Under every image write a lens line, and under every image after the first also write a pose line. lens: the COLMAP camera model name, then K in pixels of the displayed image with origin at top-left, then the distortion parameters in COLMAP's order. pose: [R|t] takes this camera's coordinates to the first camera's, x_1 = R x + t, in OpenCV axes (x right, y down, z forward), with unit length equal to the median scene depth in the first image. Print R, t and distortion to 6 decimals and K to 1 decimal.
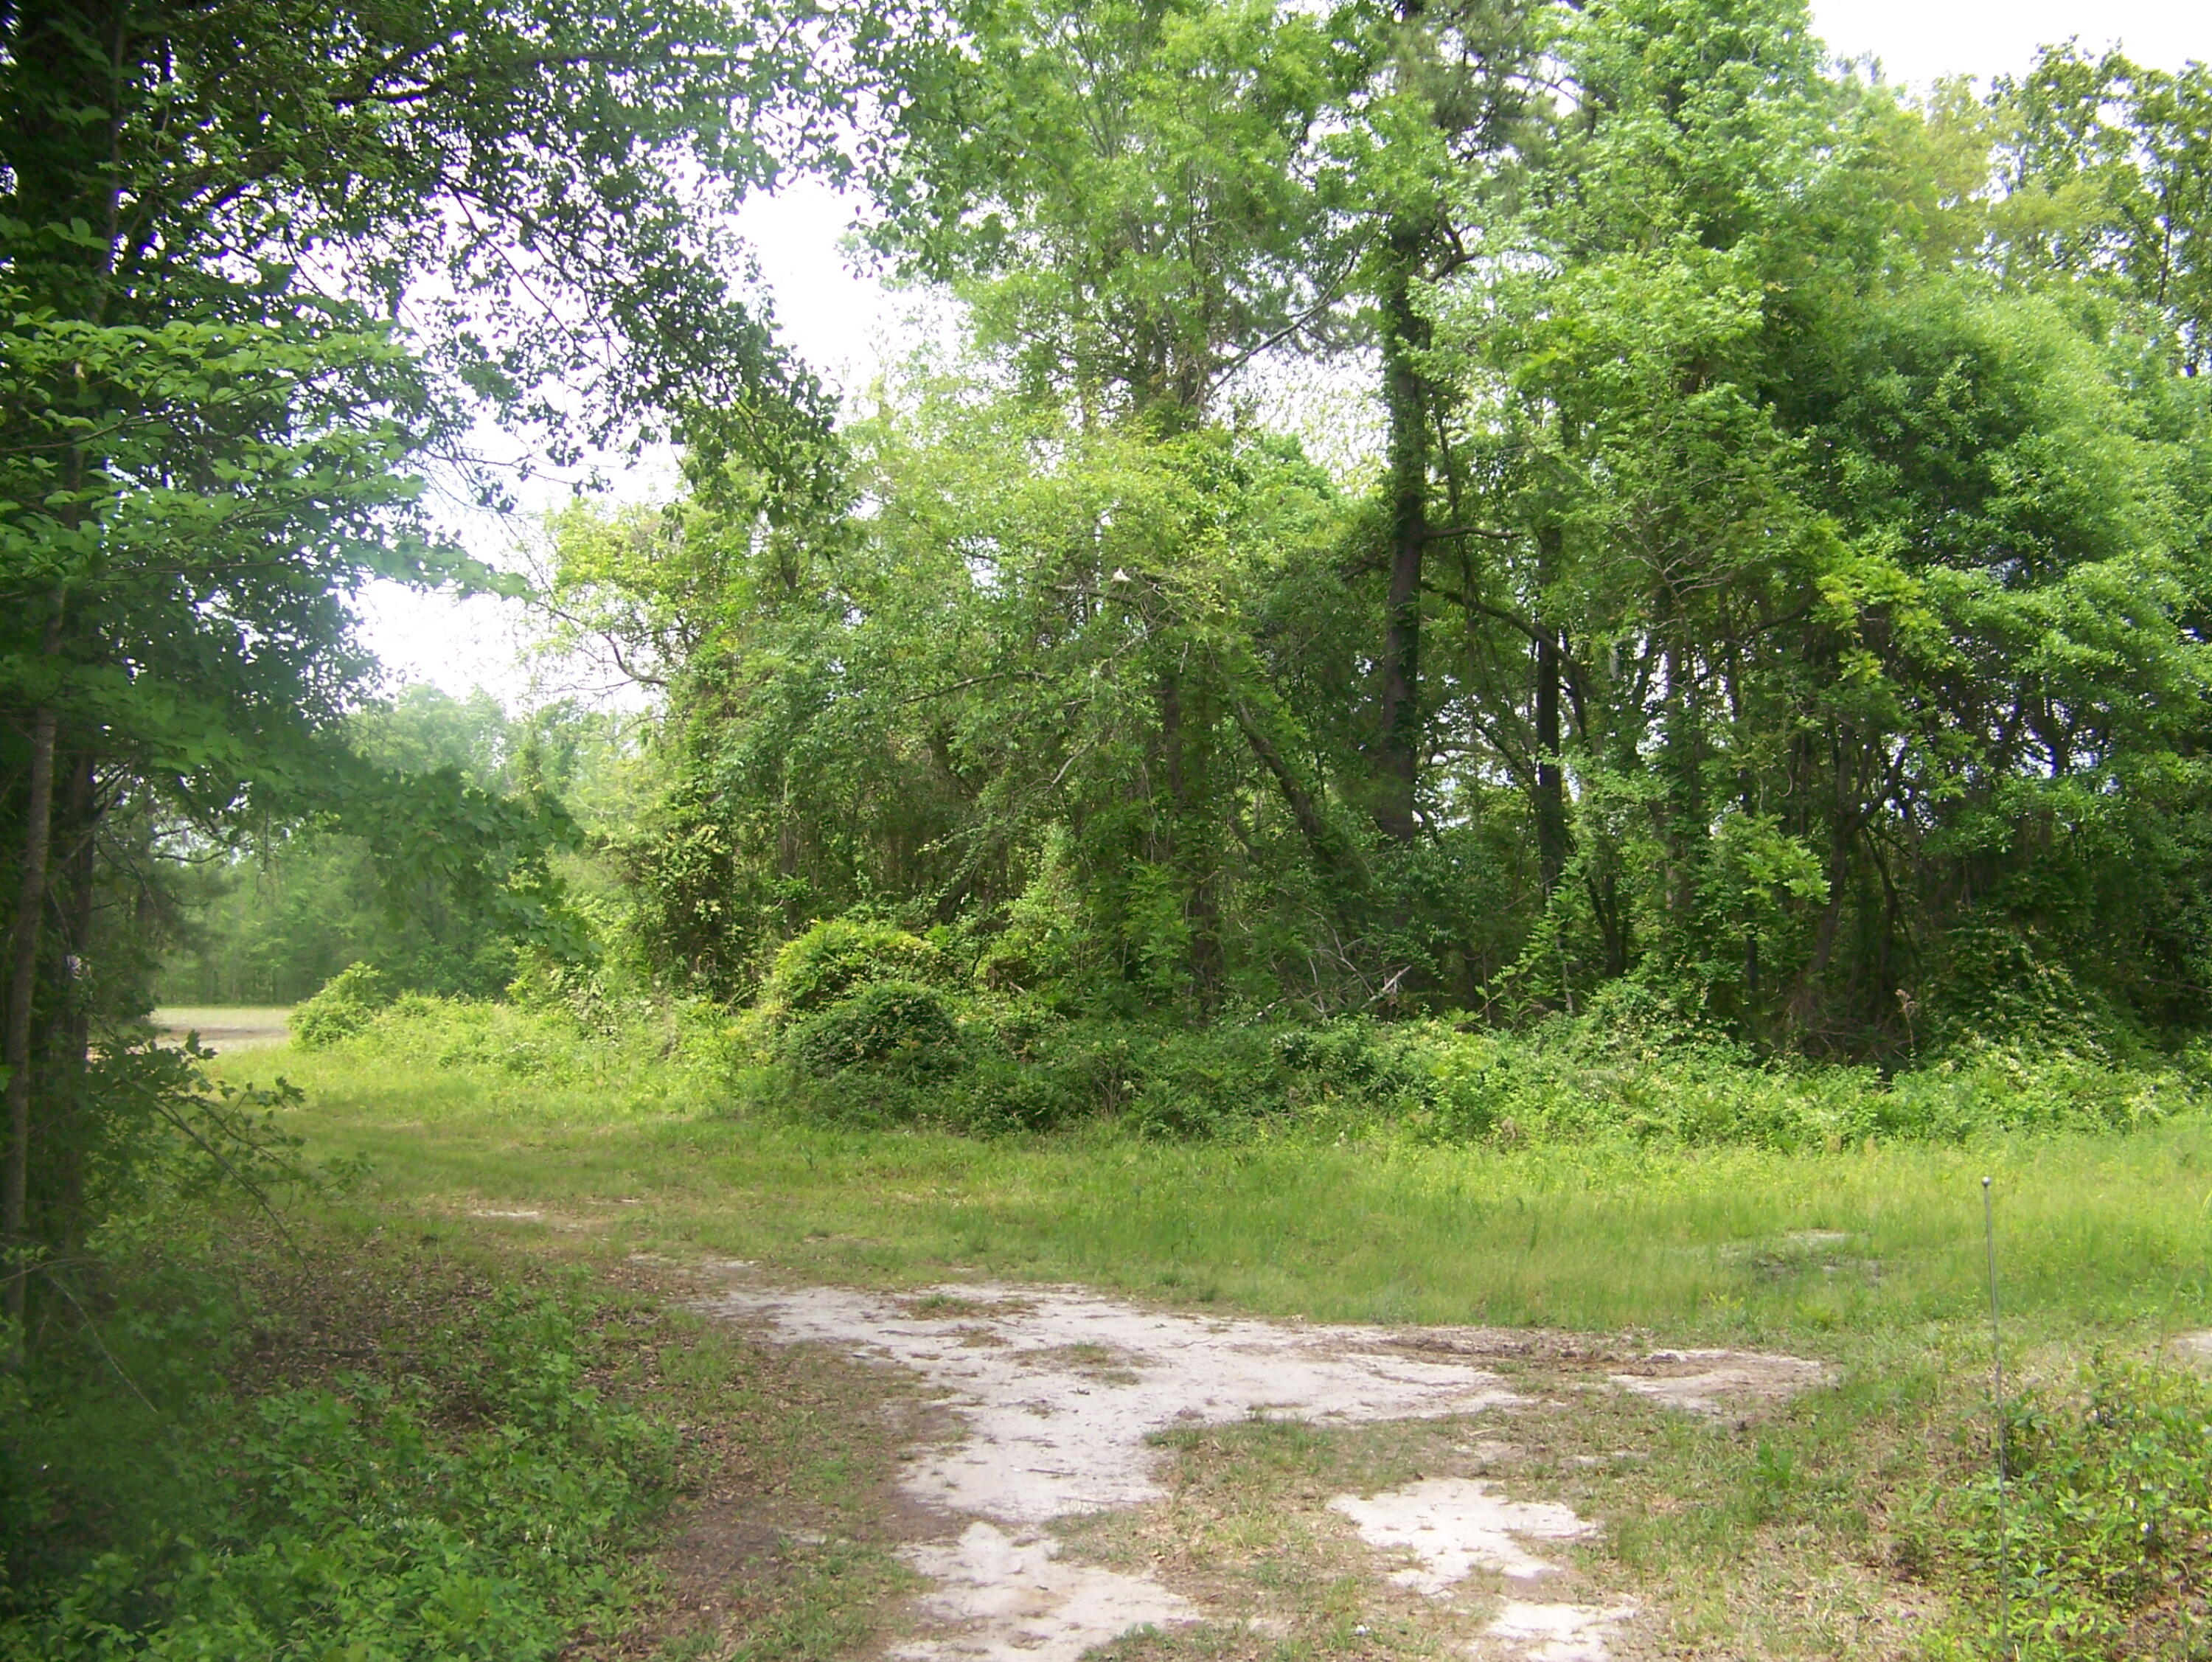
lens RADIAL K [[2321.8, 0, 1106.0], [0, 2321.8, 831.0], [0, 0, 1]] dist [-0.232714, 0.370839]
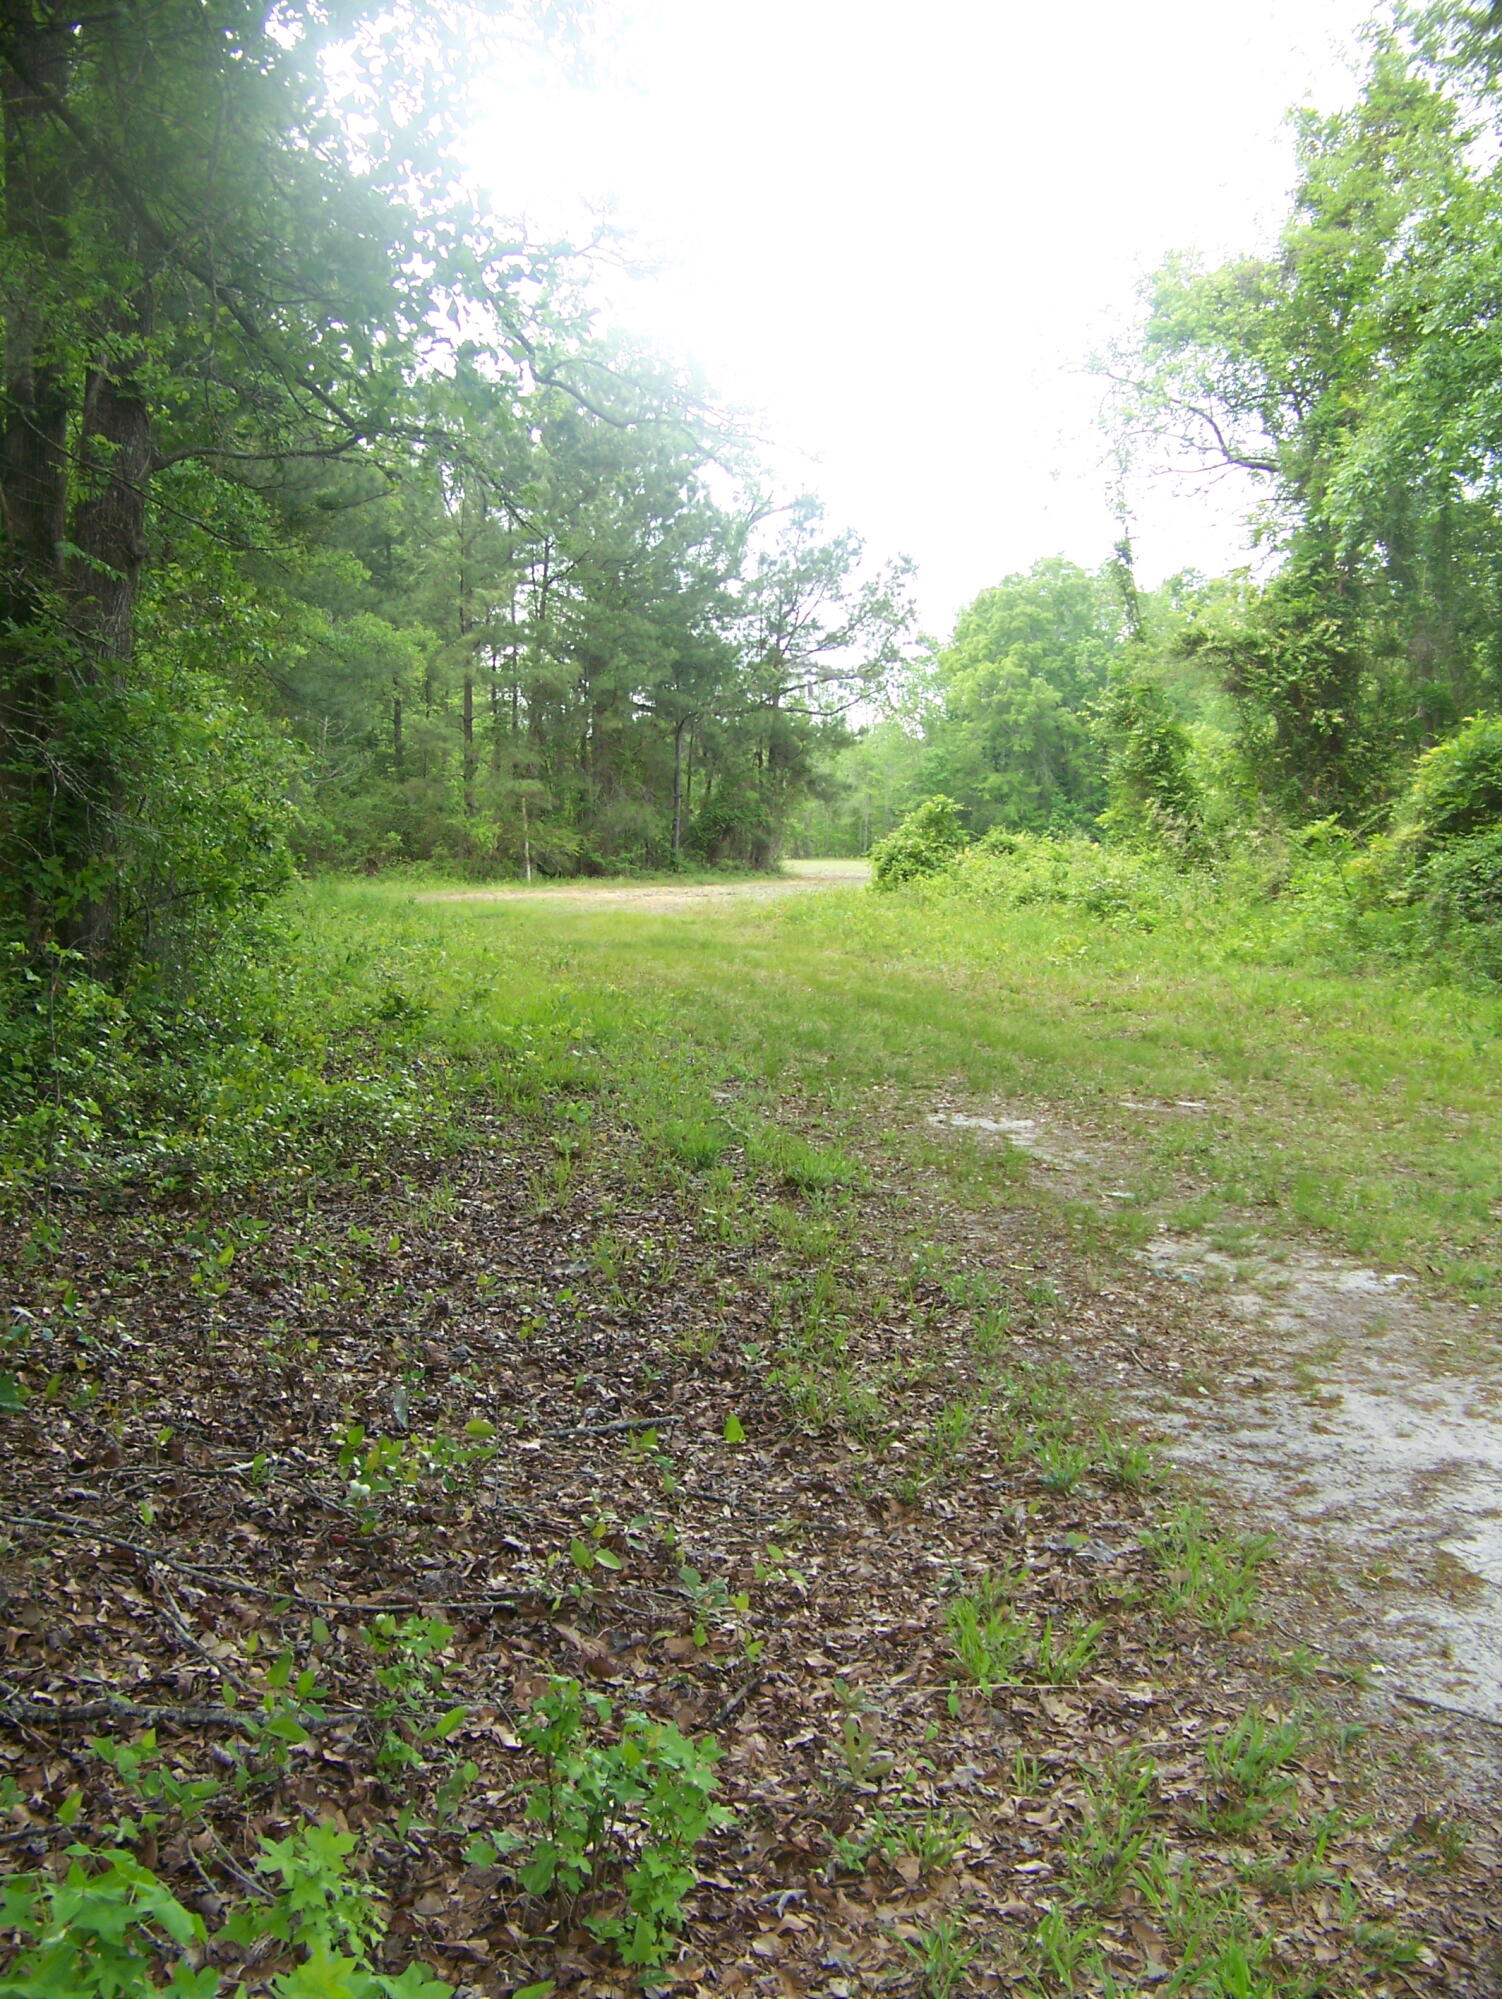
lens RADIAL K [[2098.2, 0, 751.0], [0, 2098.2, 999.5], [0, 0, 1]] dist [-0.232714, 0.370839]
pose [[0.902764, 0.037041, -0.428539, -0.045842], [0.023018, 0.990697, 0.134123, 0.033632], [0.429520, -0.130946, 0.893513, 0.276273]]
